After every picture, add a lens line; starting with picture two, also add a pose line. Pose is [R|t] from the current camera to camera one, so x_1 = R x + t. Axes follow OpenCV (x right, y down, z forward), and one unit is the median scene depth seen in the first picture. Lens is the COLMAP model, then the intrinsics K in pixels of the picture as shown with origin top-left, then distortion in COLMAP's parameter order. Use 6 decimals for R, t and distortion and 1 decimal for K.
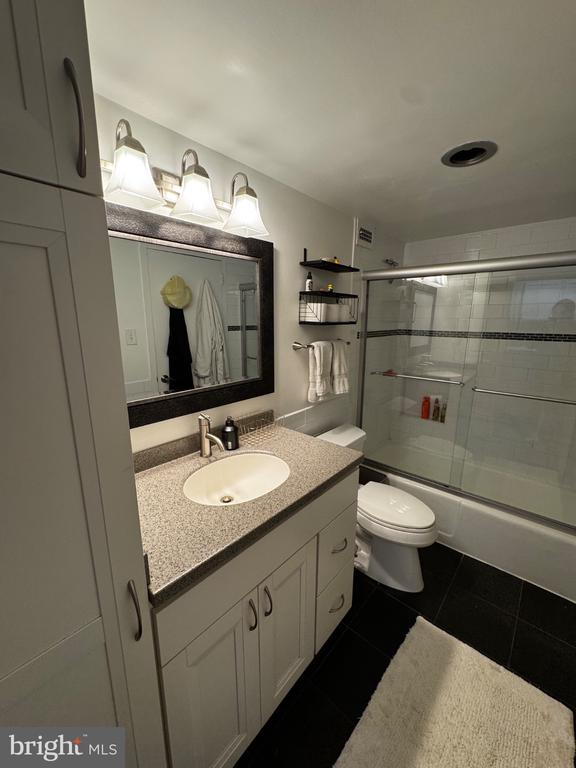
lens RADIAL K [[305.7, 0, 290.7], [0, 305.7, 384.5], [0, 0, 1]] dist [-0.003134, 0.001507]
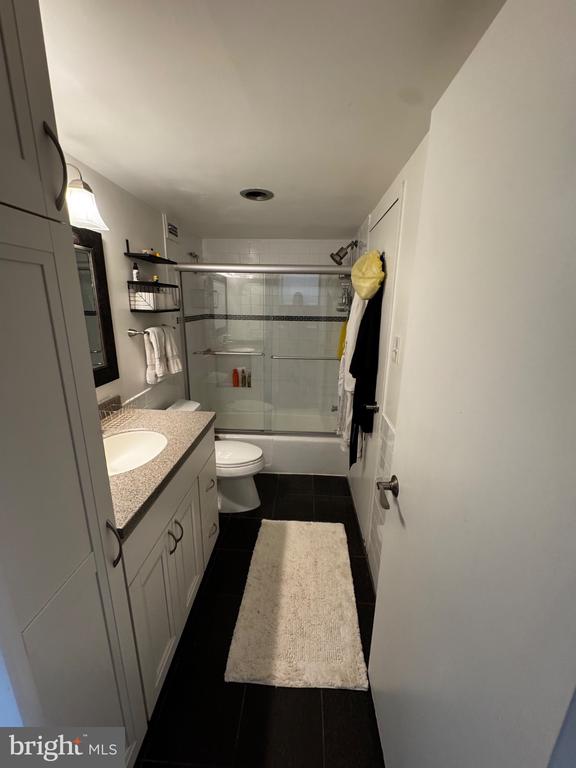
lens RADIAL K [[305.7, 0, 287.4], [0, 305.7, 383.0], [0, 0, 1]] dist [-0.003134, 0.001507]
pose [[0.786276, -0.146563, 0.600241, -0.214770], [0.115166, 0.989199, 0.090676, 0.012782], [-0.607048, -0.002170, 0.794663, -0.170546]]
